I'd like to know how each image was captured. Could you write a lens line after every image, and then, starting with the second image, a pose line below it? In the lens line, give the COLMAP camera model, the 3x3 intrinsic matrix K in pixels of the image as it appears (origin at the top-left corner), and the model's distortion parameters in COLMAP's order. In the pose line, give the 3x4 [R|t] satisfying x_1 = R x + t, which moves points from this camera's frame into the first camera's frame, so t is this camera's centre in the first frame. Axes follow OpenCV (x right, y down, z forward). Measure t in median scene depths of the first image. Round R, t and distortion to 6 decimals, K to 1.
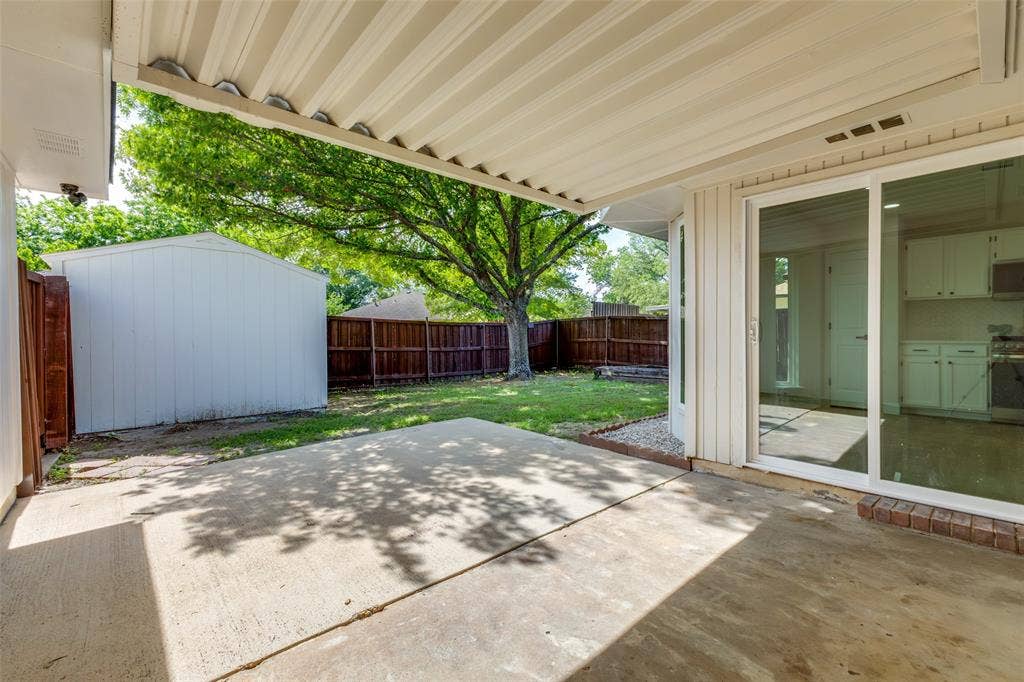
lens RADIAL K [[438.1, 0, 513.3], [0, 438.1, 336.2], [0, 0, 1]] dist [0.009004, -0.000317]
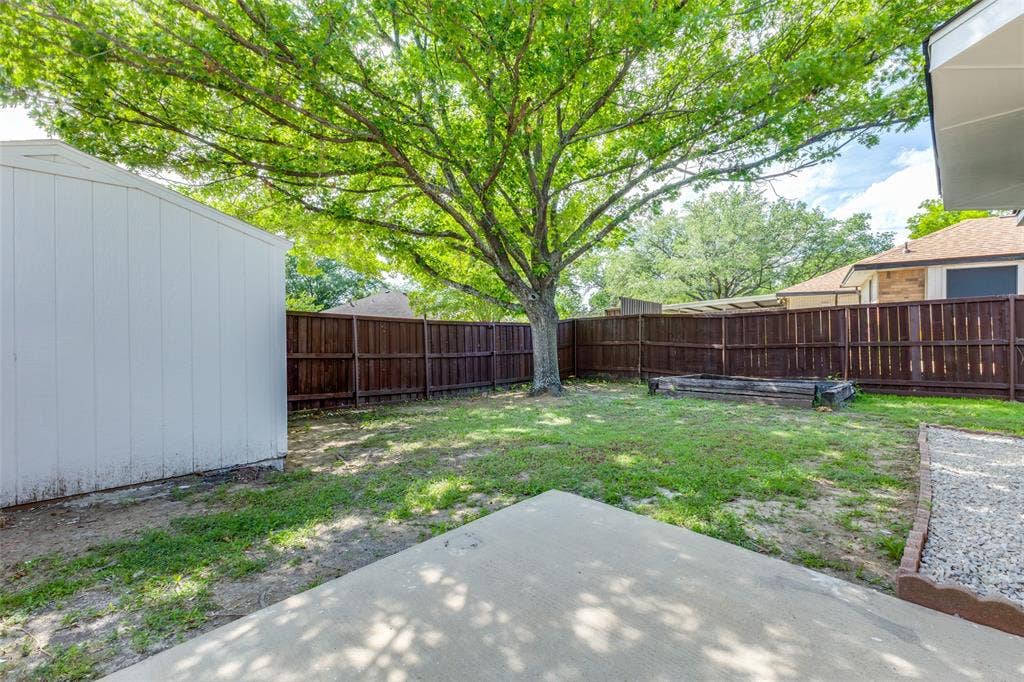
lens RADIAL K [[438.1, 0, 513.3], [0, 438.1, 336.2], [0, 0, 1]] dist [0.009004, -0.000317]
pose [[0.998557, -0.001283, 0.053692, -0.170541], [0.001594, 0.999982, -0.005762, 0.000719], [-0.053683, 0.005840, 0.998541, 0.444325]]
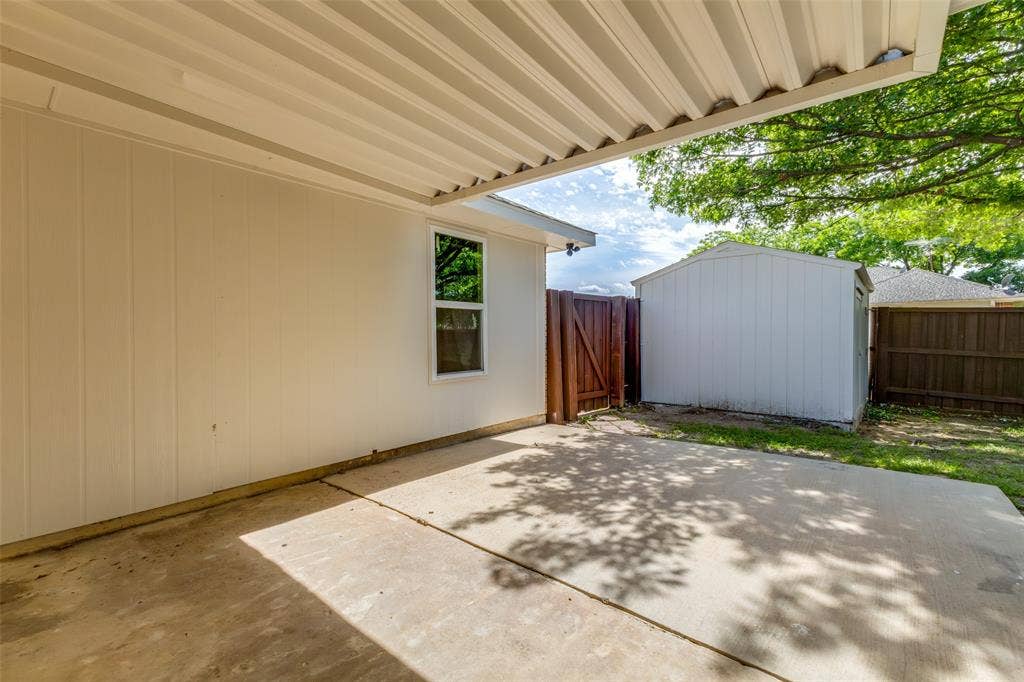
lens RADIAL K [[438.1, 0, 513.3], [0, 438.1, 336.2], [0, 0, 1]] dist [0.009004, -0.000317]
pose [[0.139681, 0.001420, -0.990196, 0.338322], [0.001222, 0.999998, 0.001606, -0.000795], [0.990196, -0.001434, 0.139678, 0.314081]]
